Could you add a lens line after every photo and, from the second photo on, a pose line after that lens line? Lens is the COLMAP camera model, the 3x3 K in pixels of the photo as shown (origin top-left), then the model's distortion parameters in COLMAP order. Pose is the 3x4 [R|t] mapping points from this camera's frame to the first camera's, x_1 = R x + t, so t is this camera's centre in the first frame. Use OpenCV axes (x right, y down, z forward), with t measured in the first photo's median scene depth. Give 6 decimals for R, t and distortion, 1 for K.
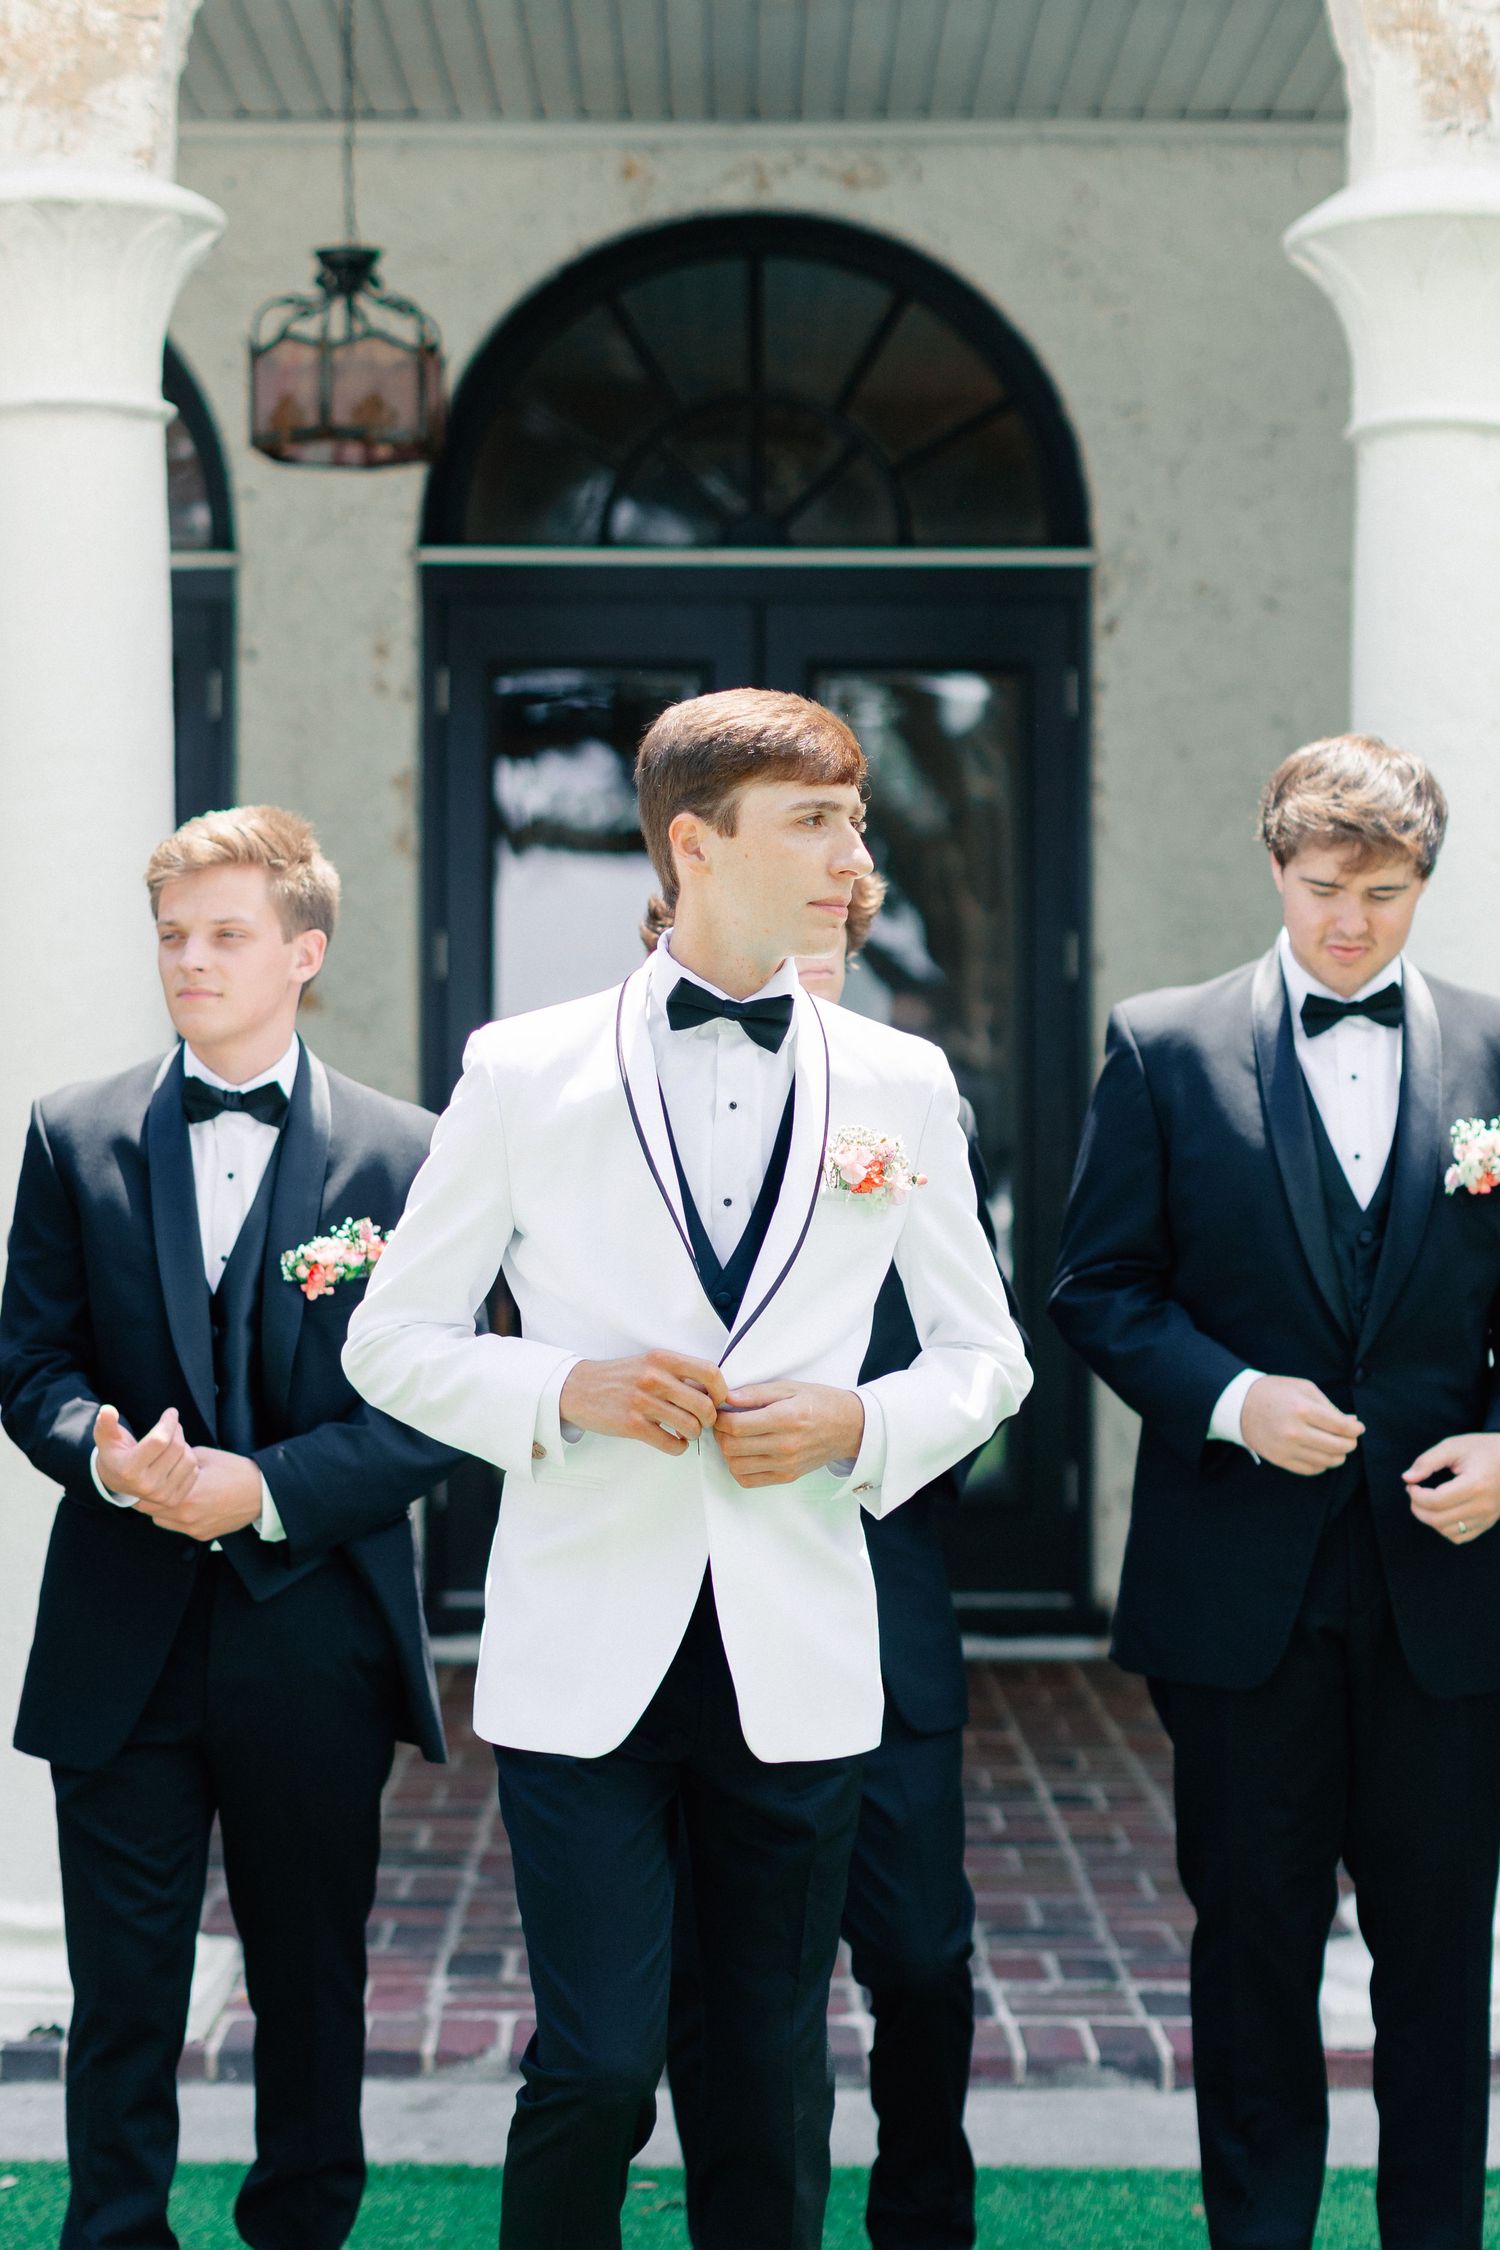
lens RADIAL K [[4385.4, 0, 753.1], [0, 4385.4, 885.6], [0, 0, 1]] dist [0.214384, -0.137398]
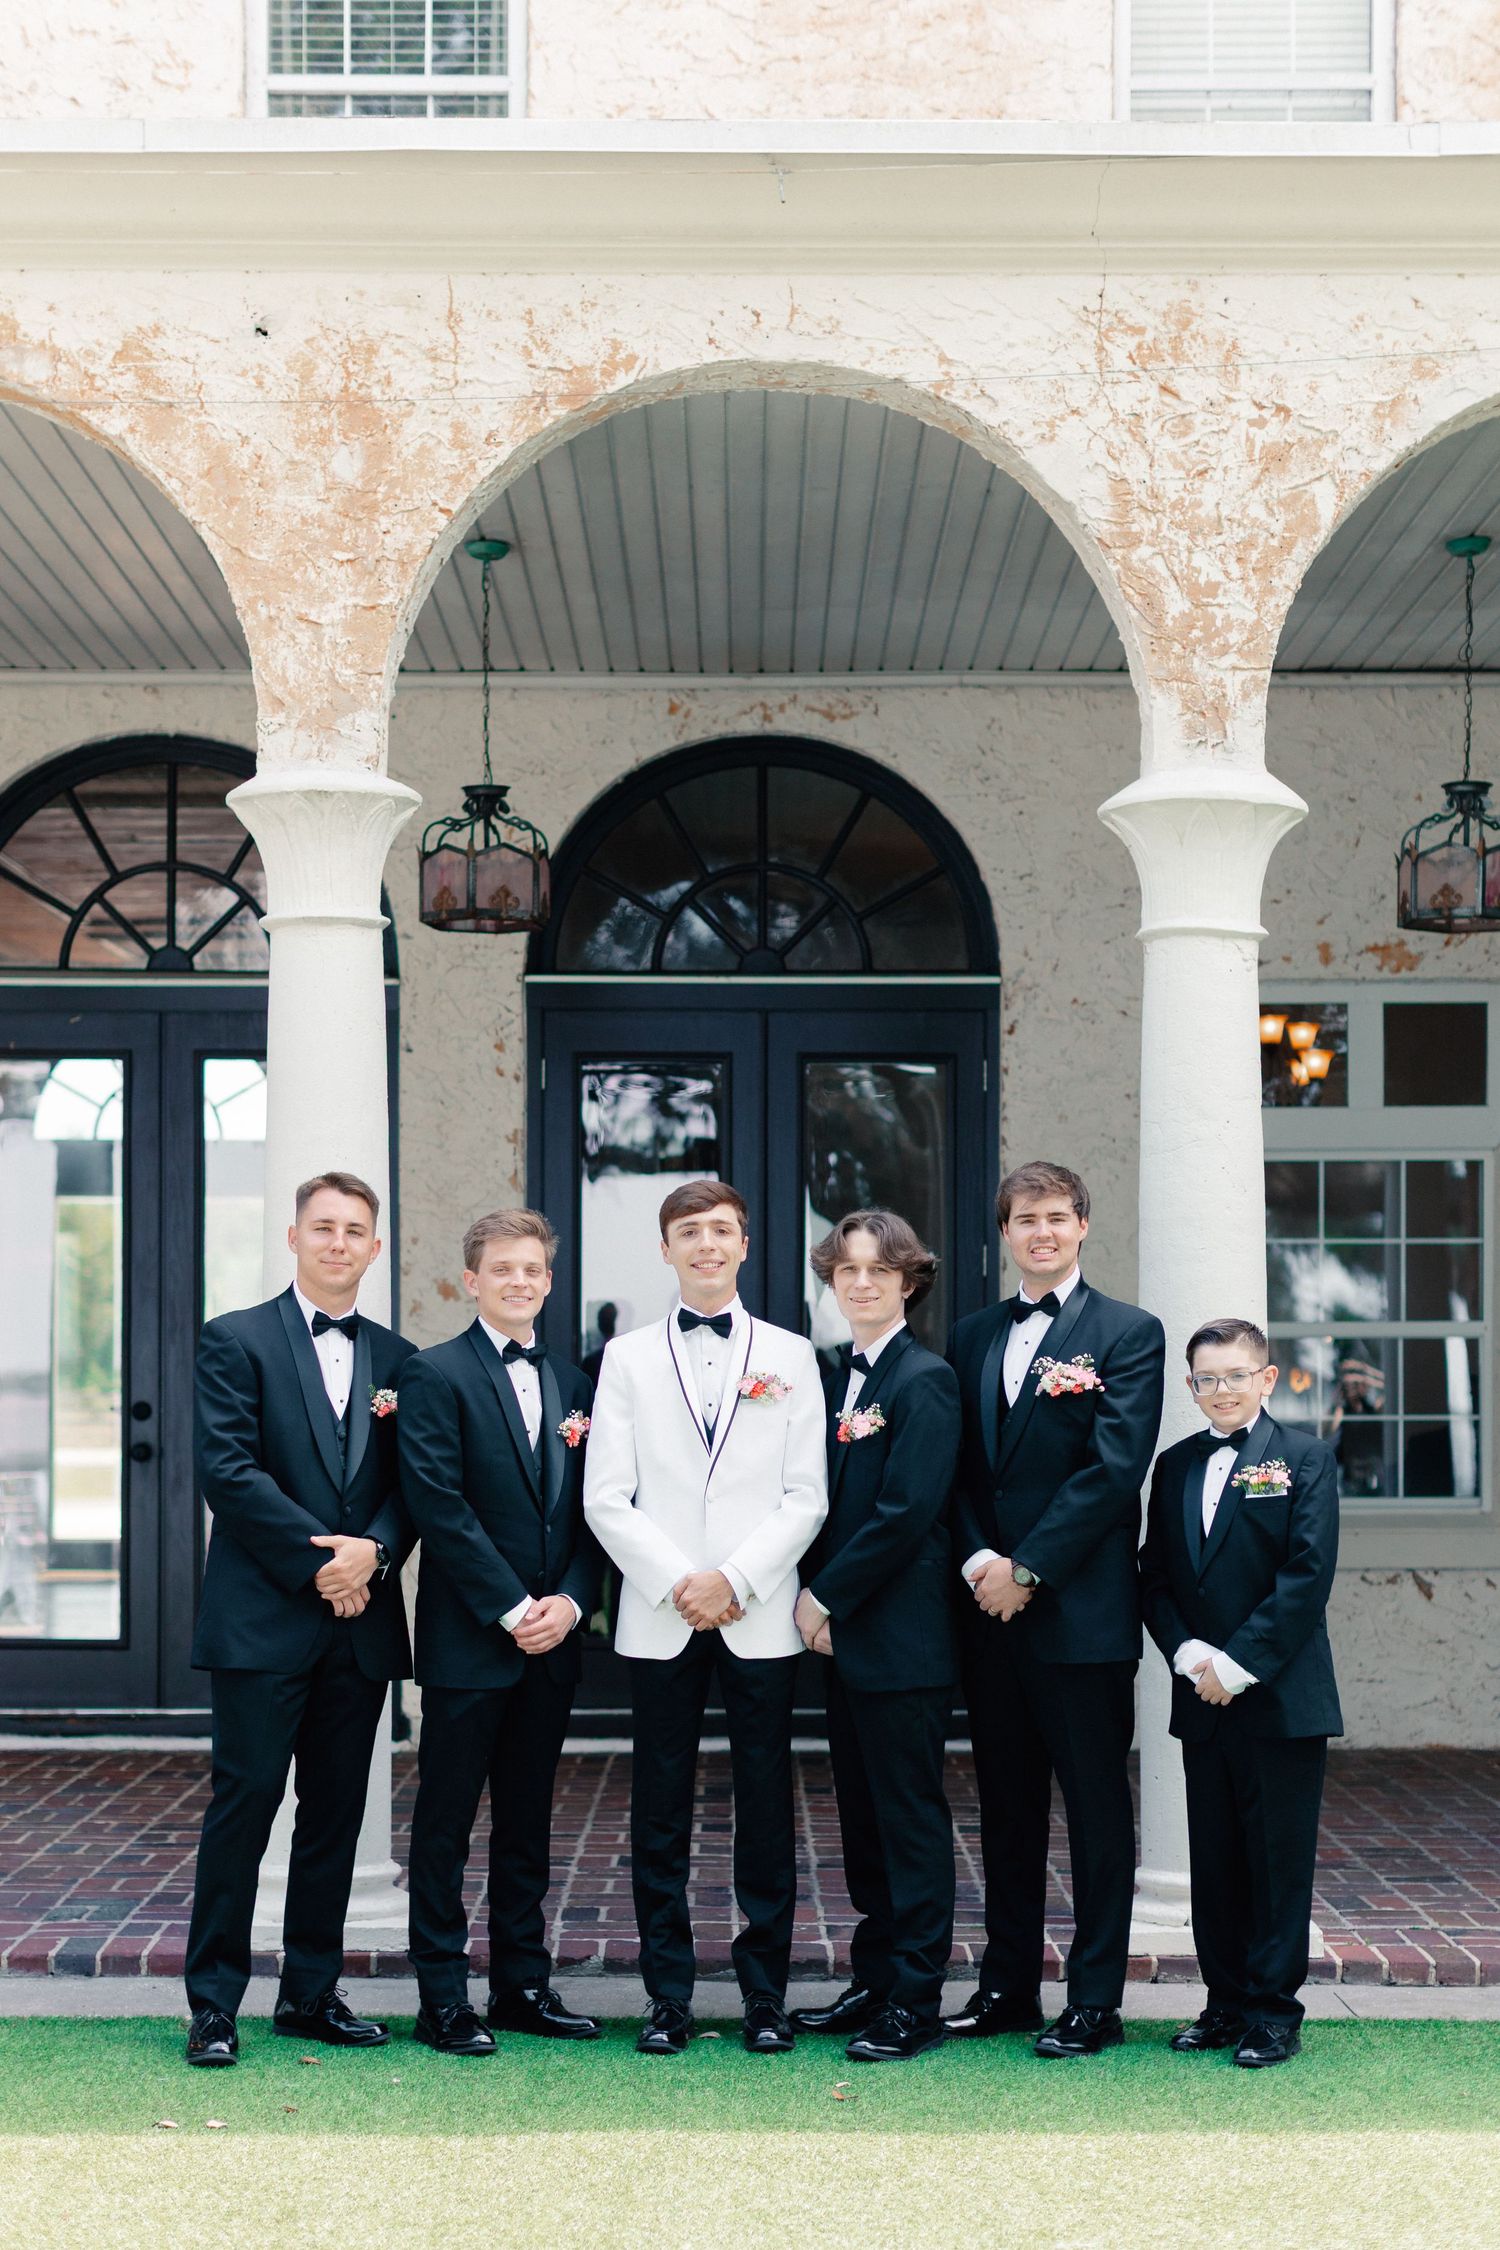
lens RADIAL K [[3776.6, 0, 750.0], [0, 3776.6, 1125.0], [0, 0, 1]] dist [0.006401, -0.068129]
pose [[0.999990, 0.000512, -0.004329, 0.002303], [-0.000575, 0.999892, -0.014703, -0.012026], [0.004321, 0.014706, 0.999883, -0.264304]]
